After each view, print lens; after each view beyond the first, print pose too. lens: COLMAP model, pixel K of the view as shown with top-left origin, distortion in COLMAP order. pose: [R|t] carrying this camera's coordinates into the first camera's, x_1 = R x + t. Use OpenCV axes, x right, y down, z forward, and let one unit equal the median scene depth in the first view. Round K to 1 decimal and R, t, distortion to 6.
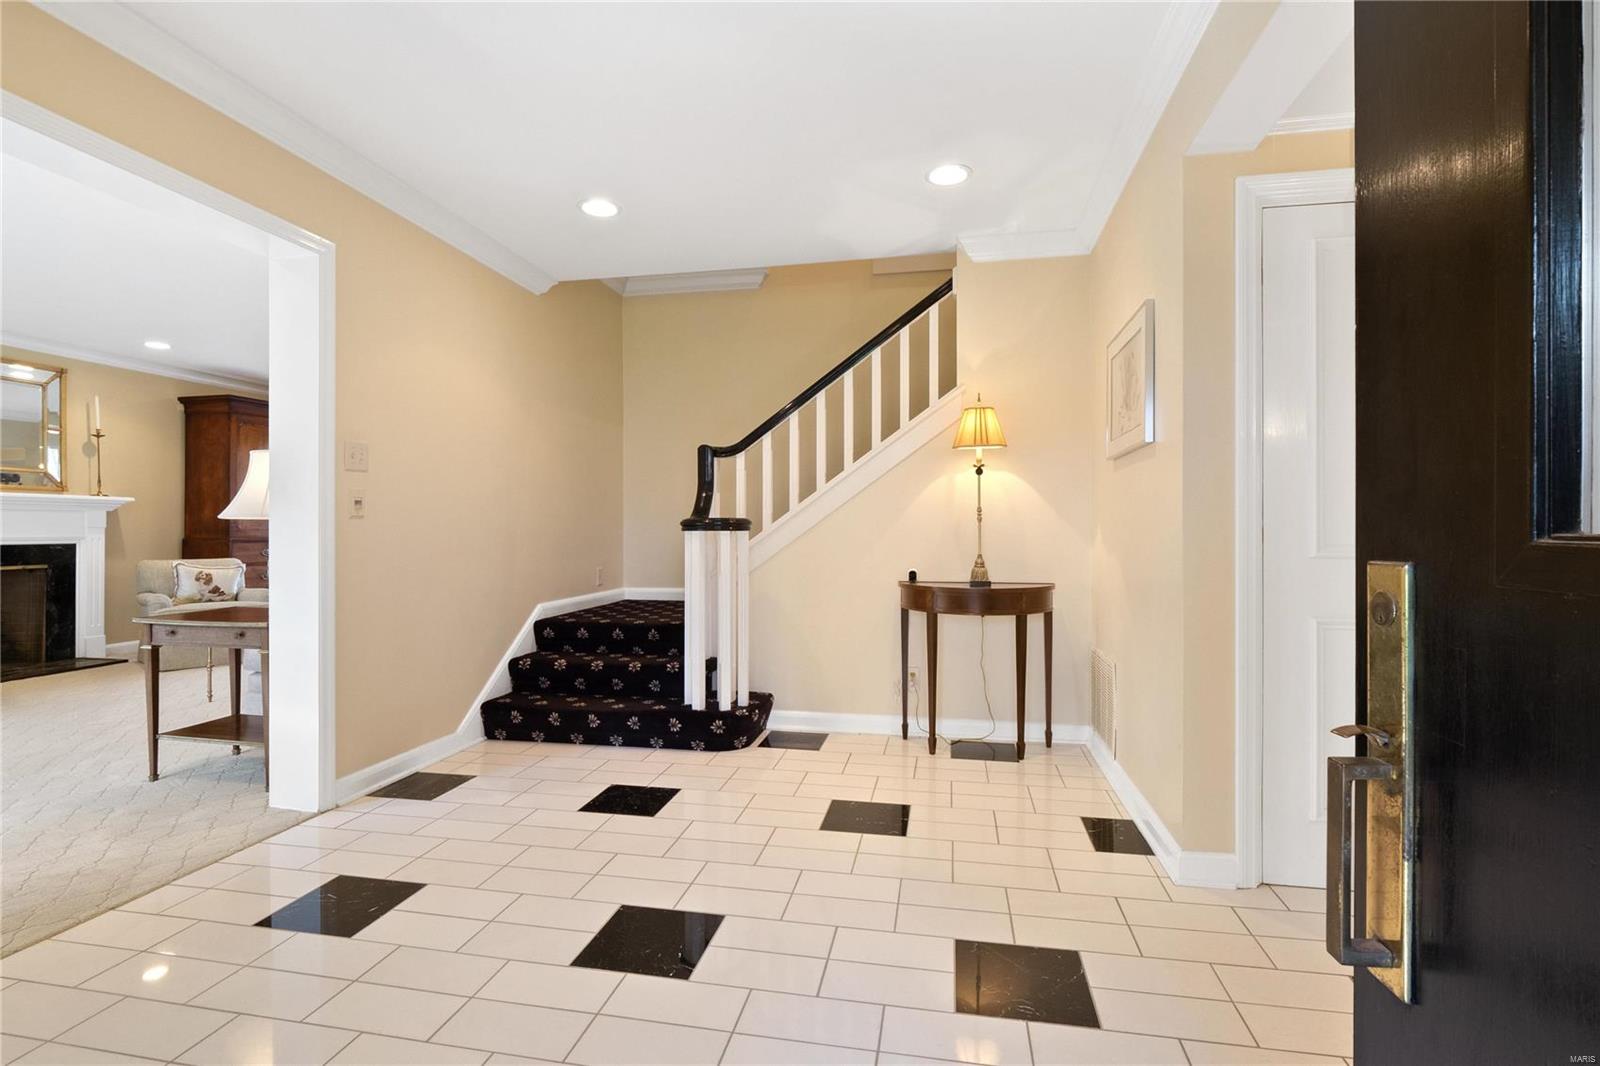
lens RADIAL K [[762.5, 0, 803.5], [0, 762.5, 534.7], [0, 0, 1]] dist [-0.009845, -0.000221]
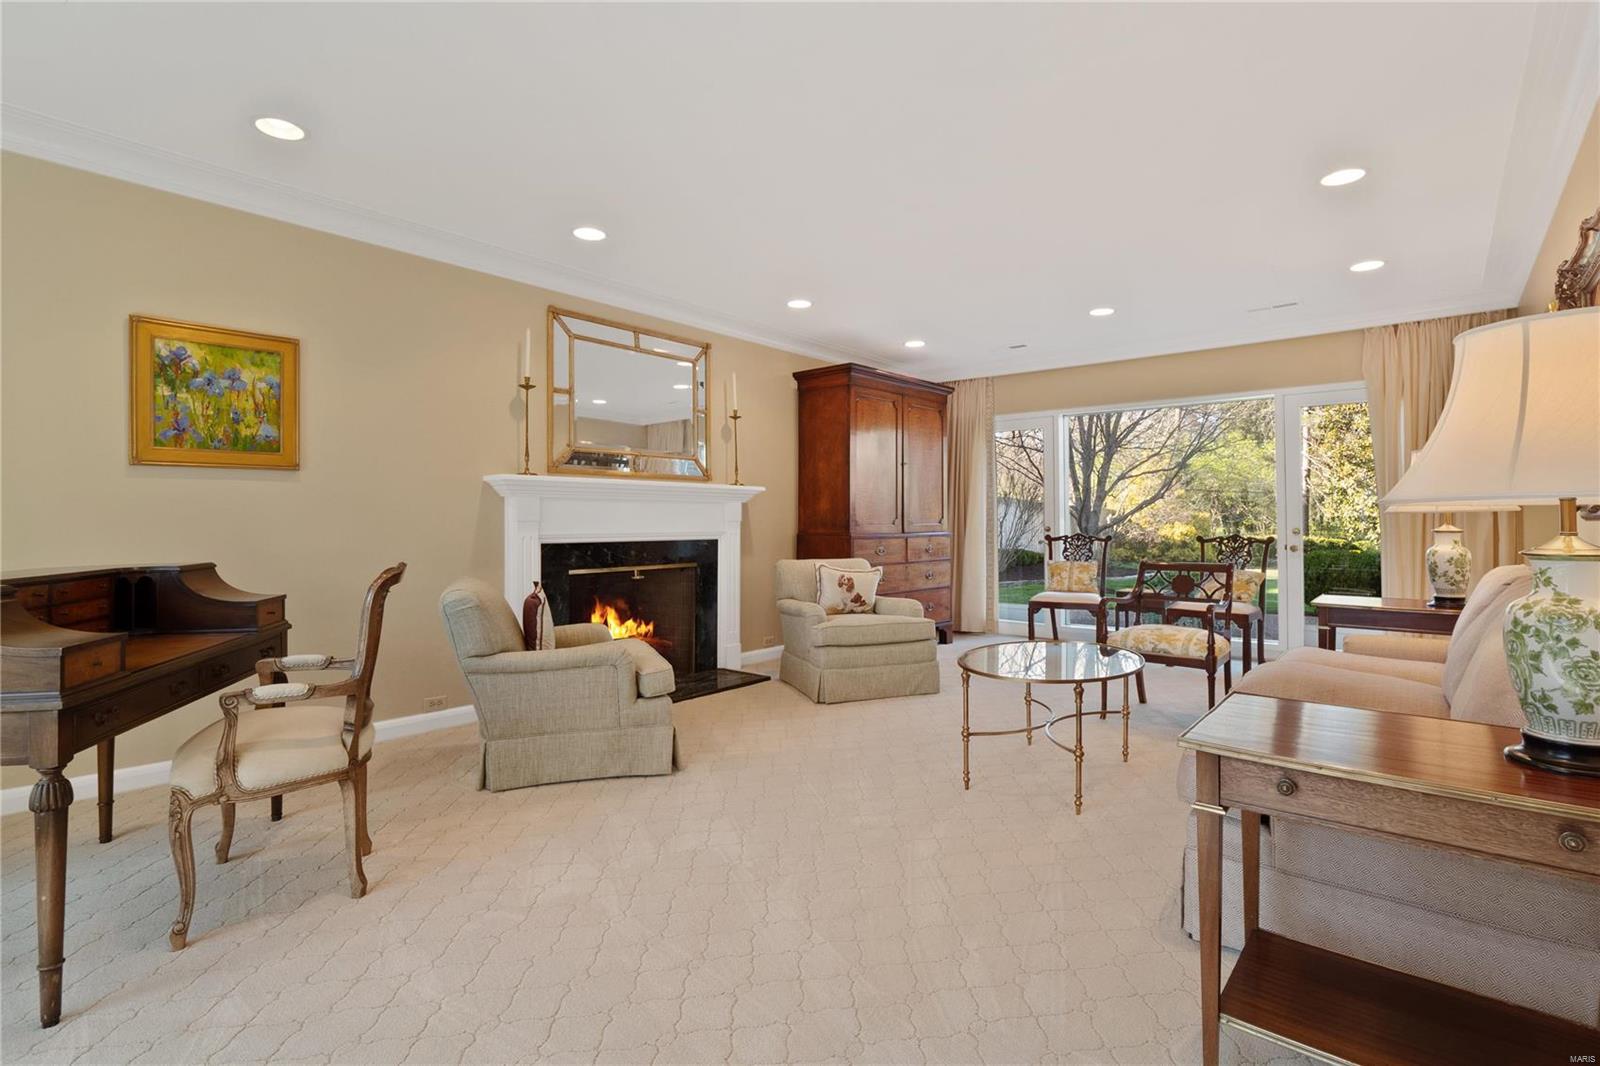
lens RADIAL K [[762.5, 0, 796.5], [0, 762.5, 522.7], [0, 0, 1]] dist [-0.009845, -0.000221]
pose [[0.873573, 0.004715, -0.486670, -0.435114], [-0.005817, 0.999983, -0.000753, -0.007431], [0.486658, 0.003489, 0.873586, 0.254214]]
